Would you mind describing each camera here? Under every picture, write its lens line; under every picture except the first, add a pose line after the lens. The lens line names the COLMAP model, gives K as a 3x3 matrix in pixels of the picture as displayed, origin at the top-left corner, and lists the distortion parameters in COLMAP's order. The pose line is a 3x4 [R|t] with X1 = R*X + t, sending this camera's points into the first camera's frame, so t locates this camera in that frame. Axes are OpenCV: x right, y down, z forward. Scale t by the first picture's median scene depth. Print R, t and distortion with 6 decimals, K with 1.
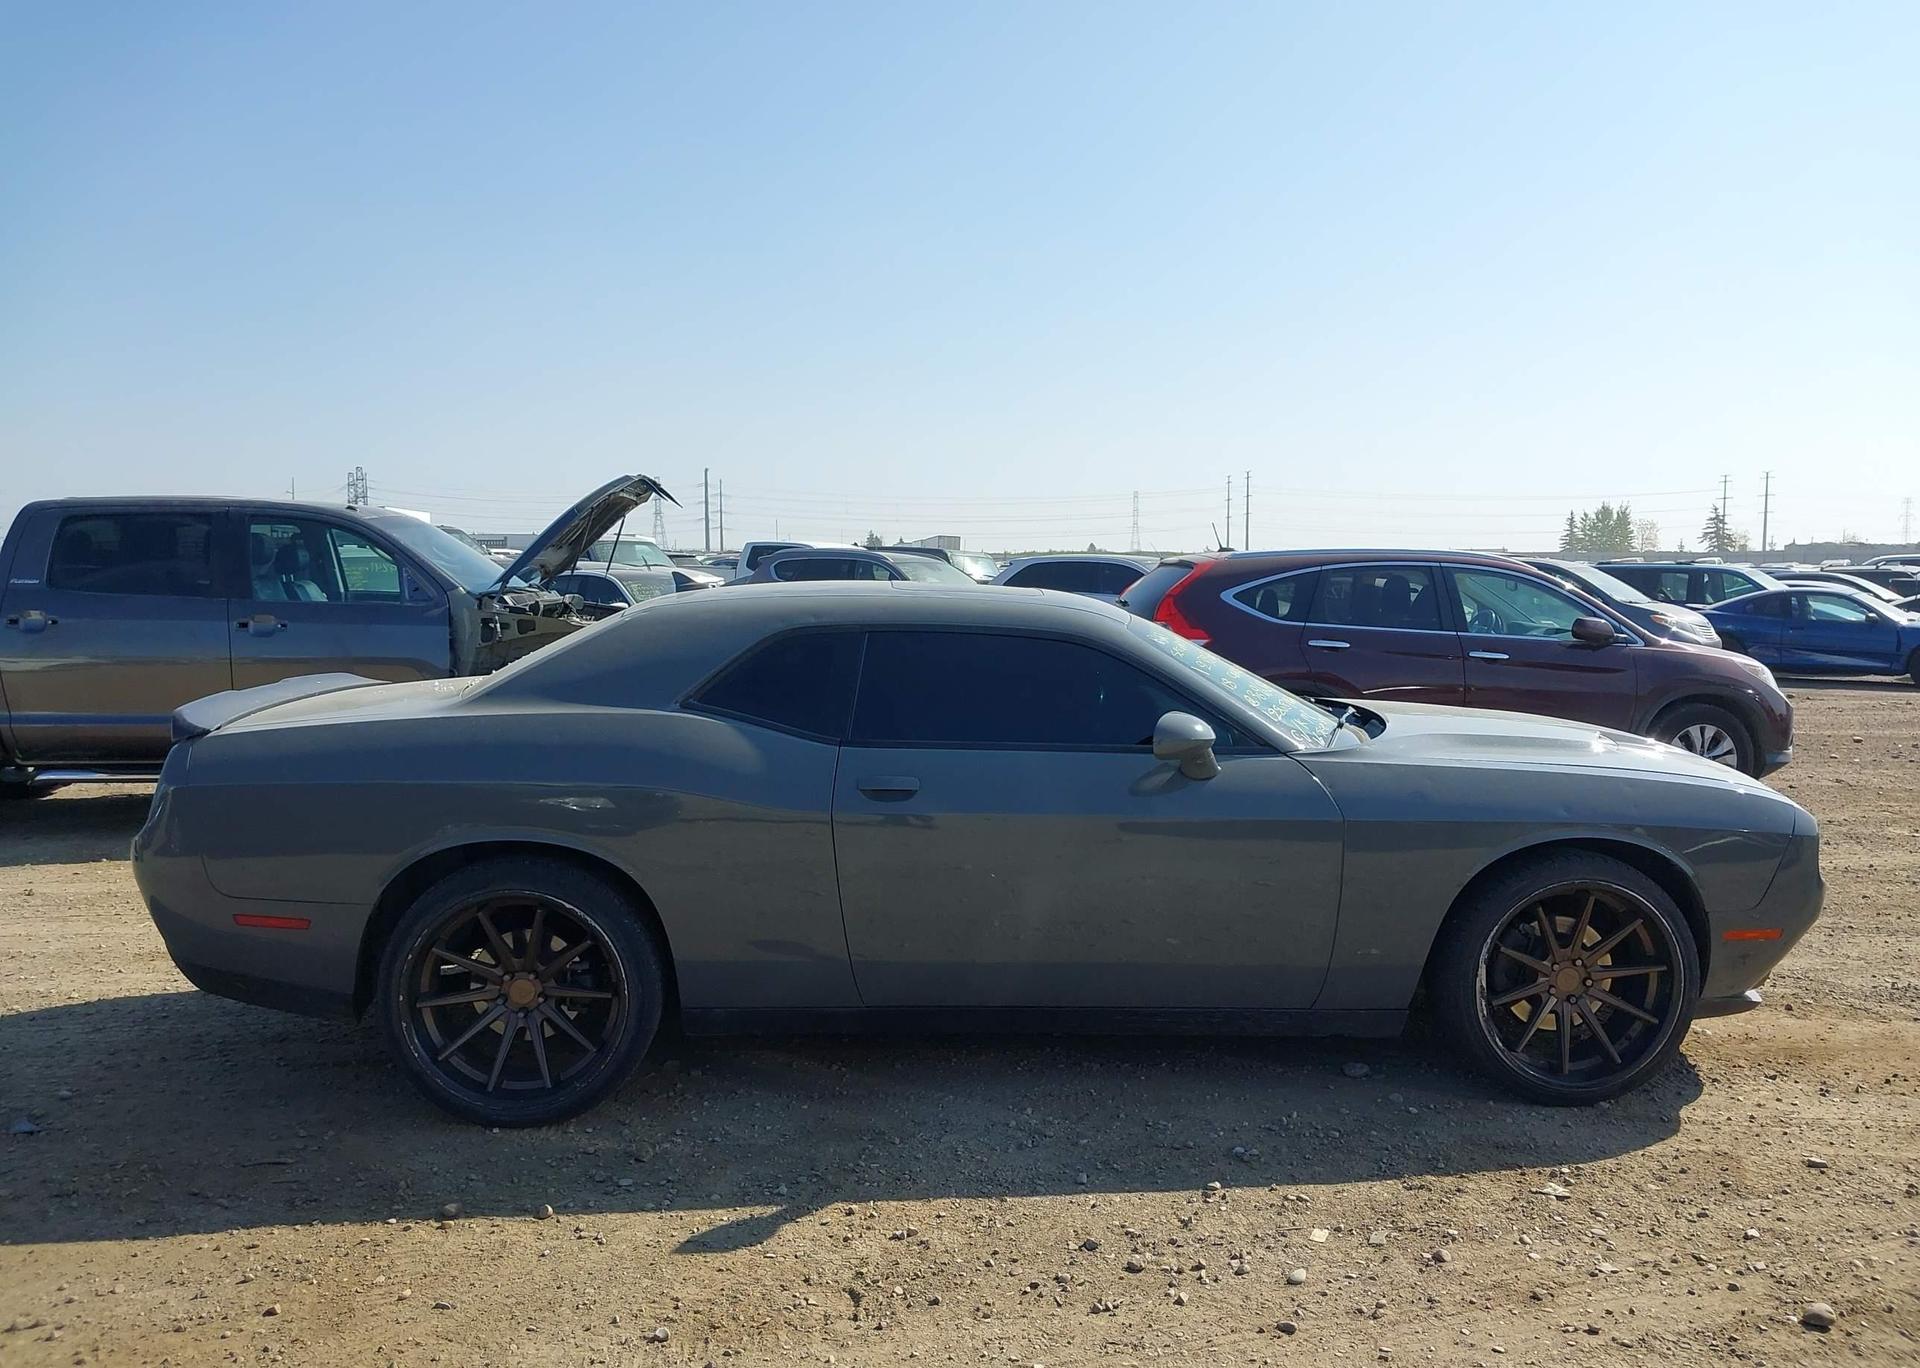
lens RADIAL K [[1524.7, 0, 967.6], [0, 1524.7, 685.9], [0, 0, 1]] dist [0.025461, -0.033108]
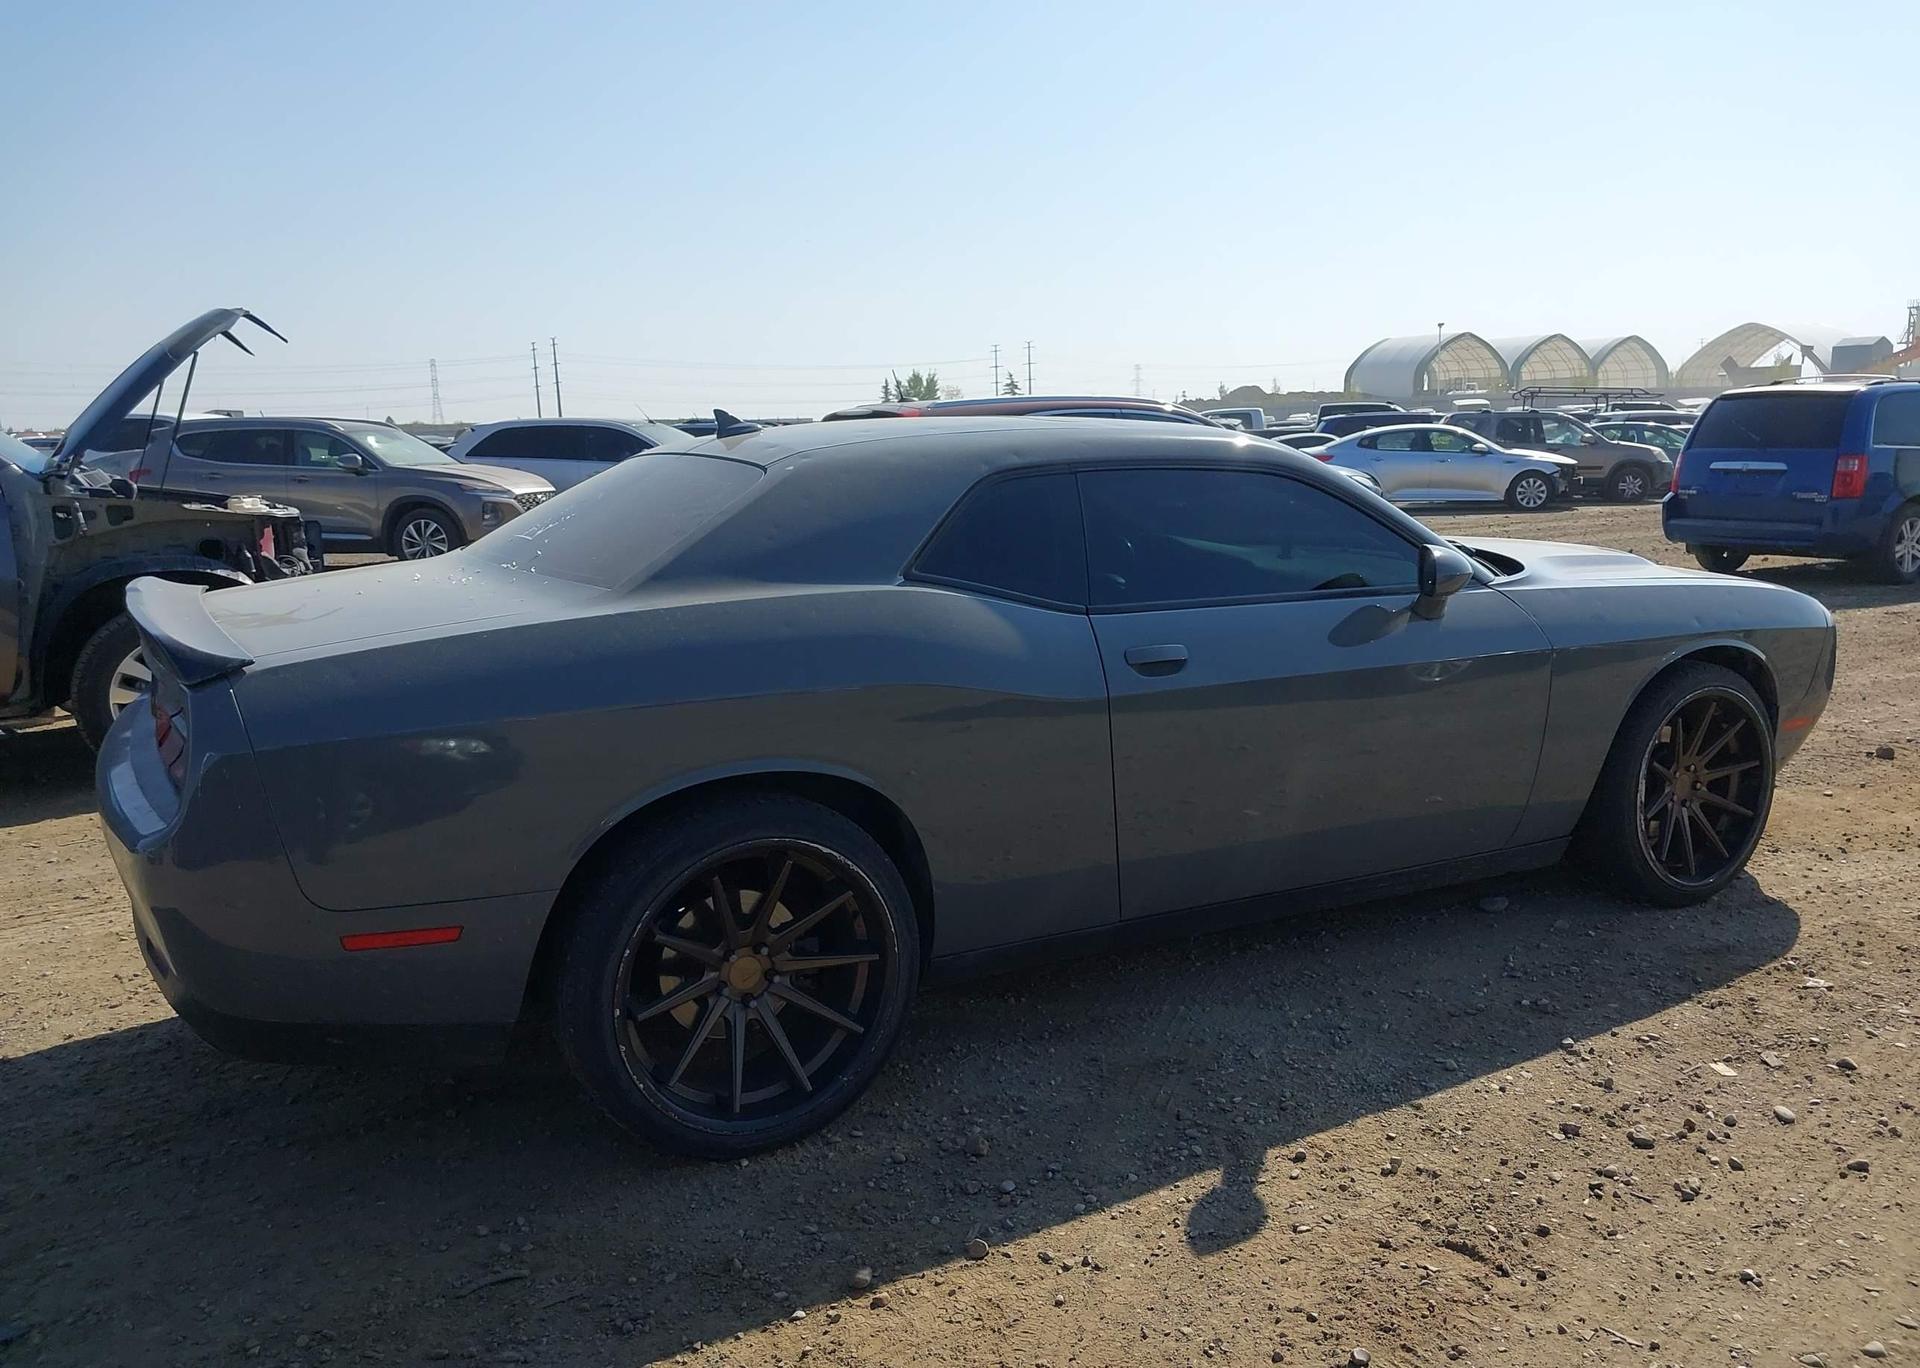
lens RADIAL K [[1524.7, 0, 991.1], [0, 1524.7, 663.9], [0, 0, 1]] dist [0.025461, -0.033108]
pose [[0.896670, -0.090454, 0.433360, -0.484522], [0.060265, 0.994731, 0.082931, -0.005400], [-0.438579, -0.048246, 0.897397, 0.280256]]
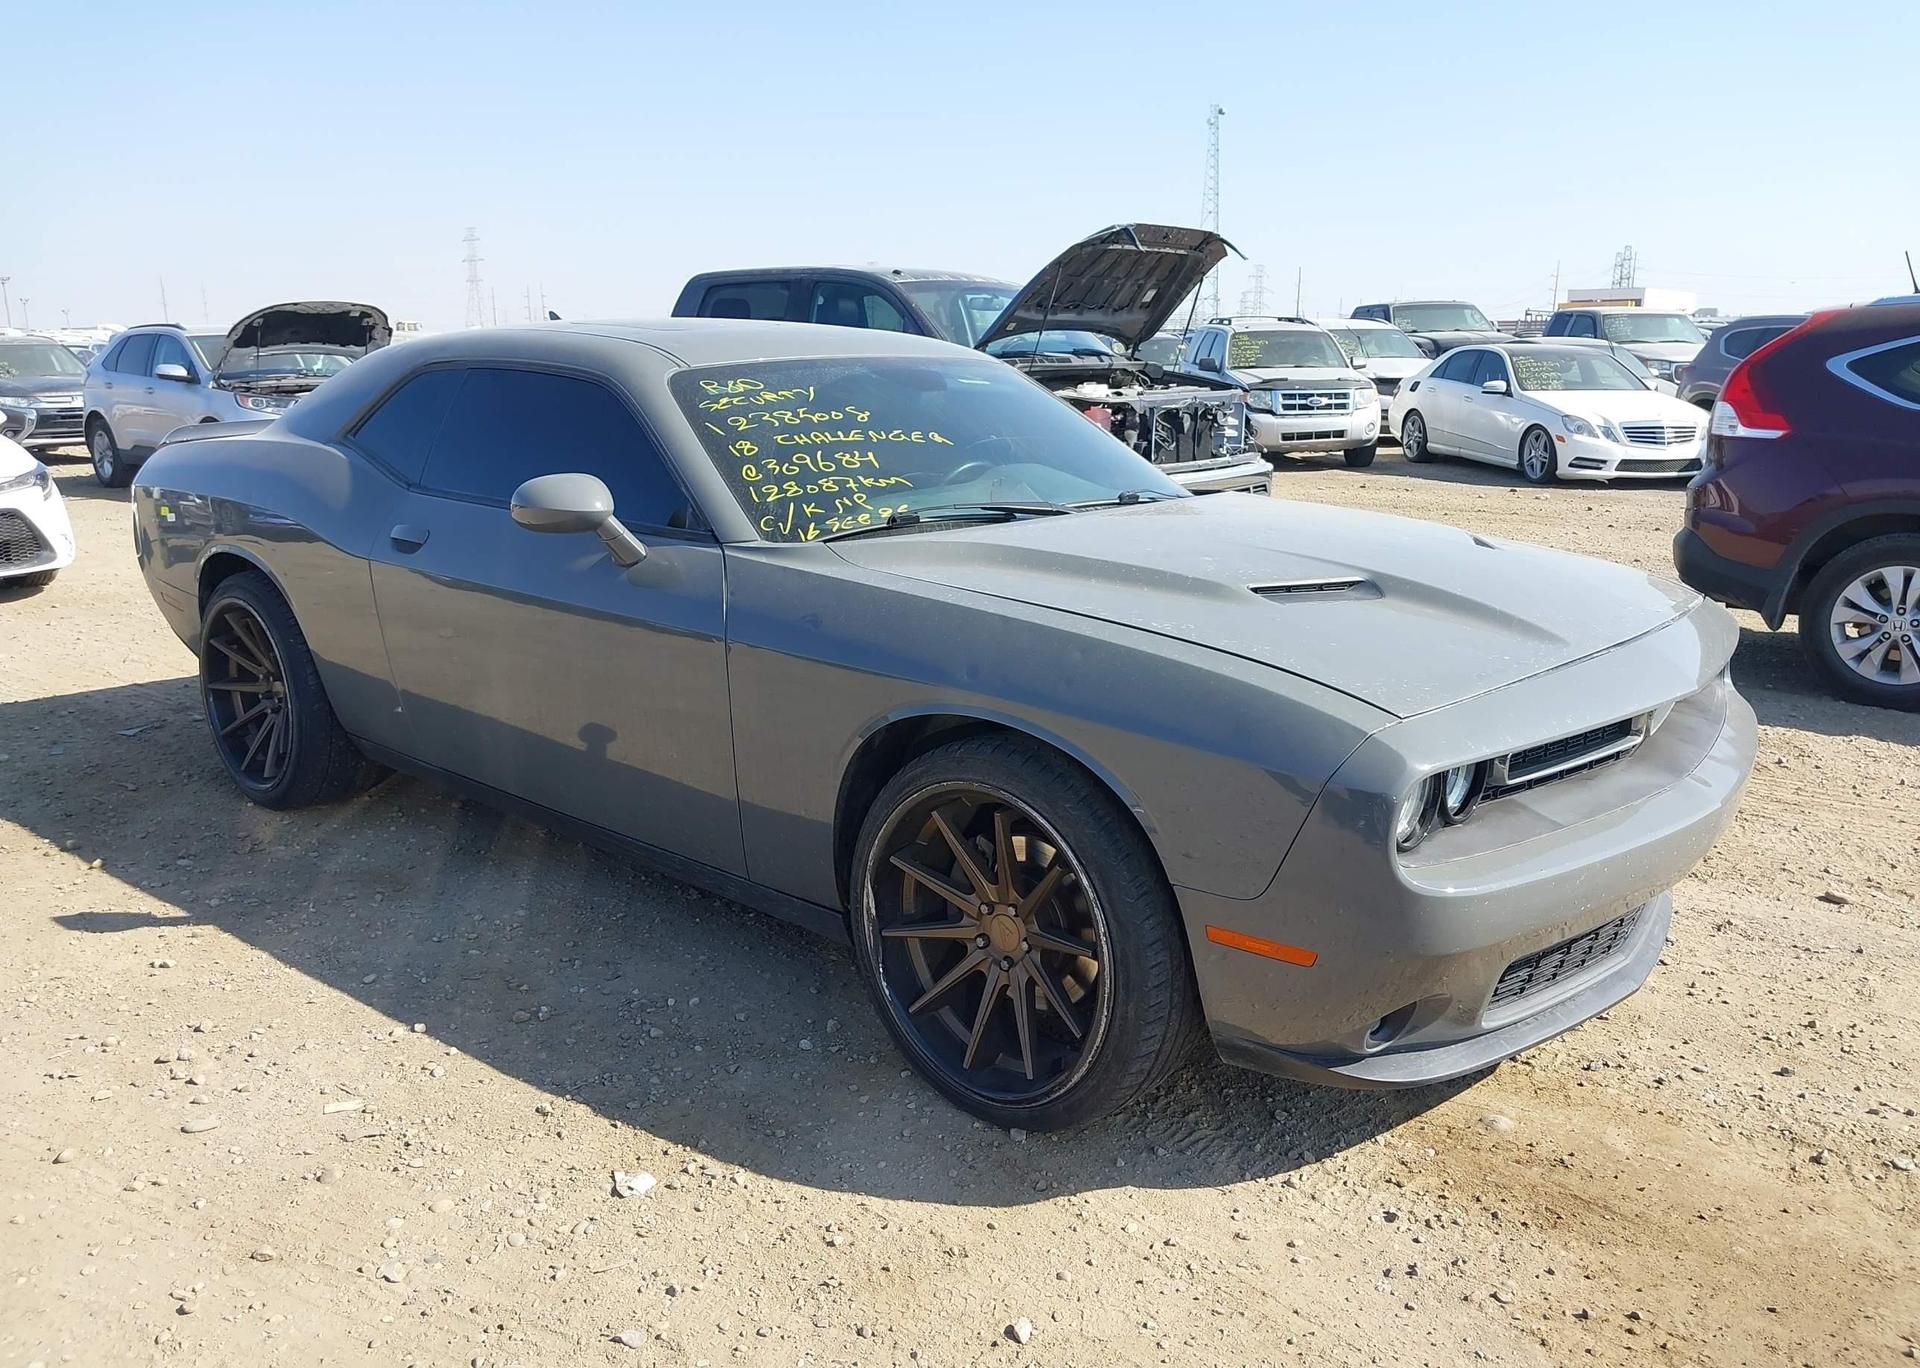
lens RADIAL K [[1524.7, 0, 954.2], [0, 1524.7, 687.0], [0, 0, 1]] dist [0.025461, -0.033108]
pose [[0.706959, 0.156015, -0.689832, 0.822378], [-0.059292, 0.985006, 0.162009, -0.013988], [0.704765, -0.073633, 0.705610, 0.550711]]
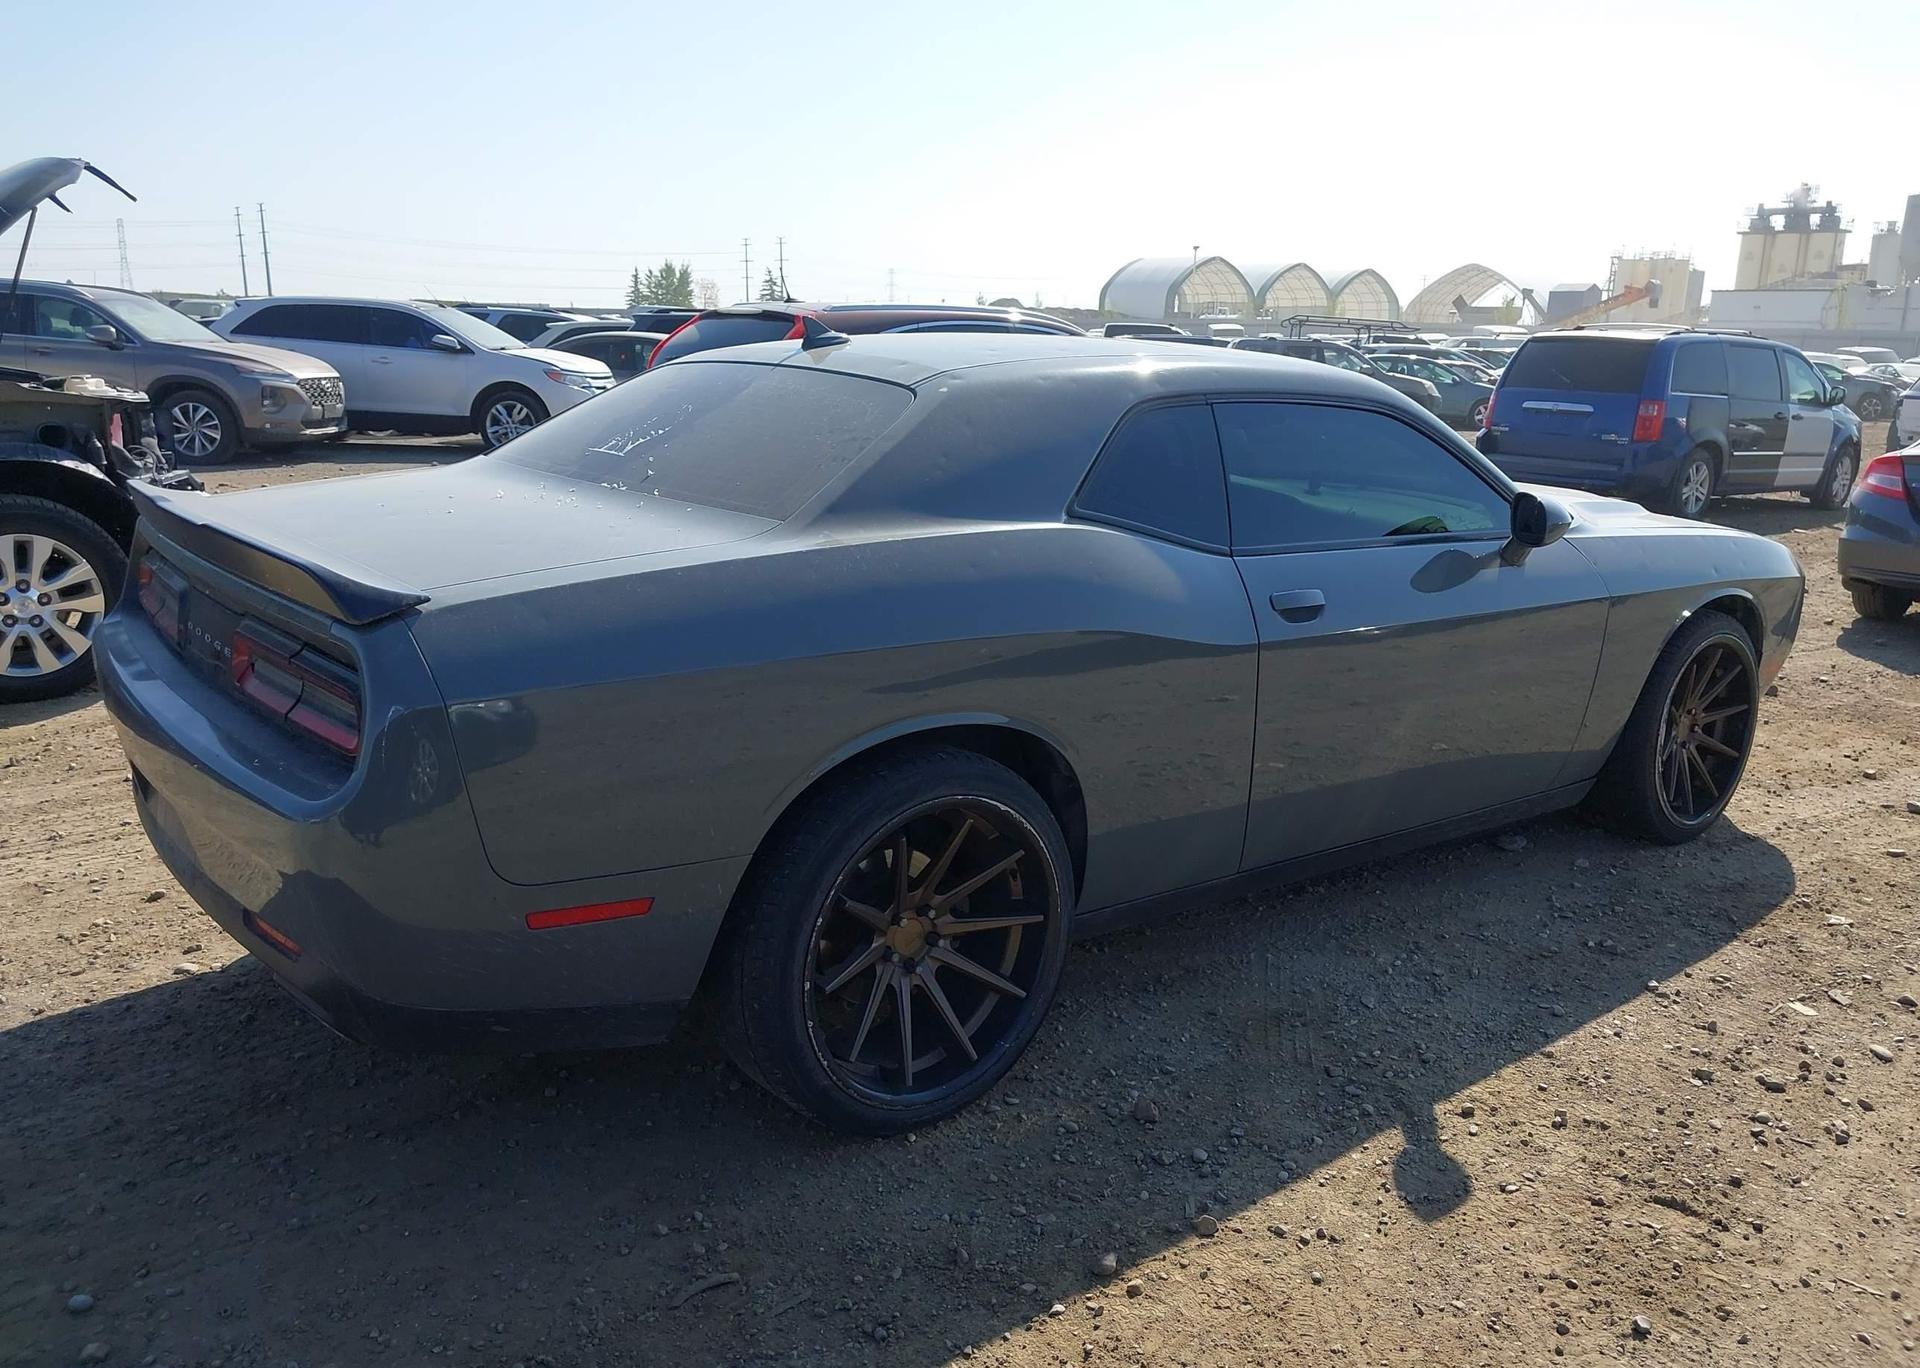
lens RADIAL K [[1524.7, 0, 994.8], [0, 1524.7, 657.6], [0, 0, 1]] dist [0.025461, -0.033108]
pose [[0.812950, -0.101988, 0.573333, -0.632675], [0.021413, 0.989114, 0.145587, -0.026010], [-0.581940, -0.106078, 0.806284, 0.424166]]
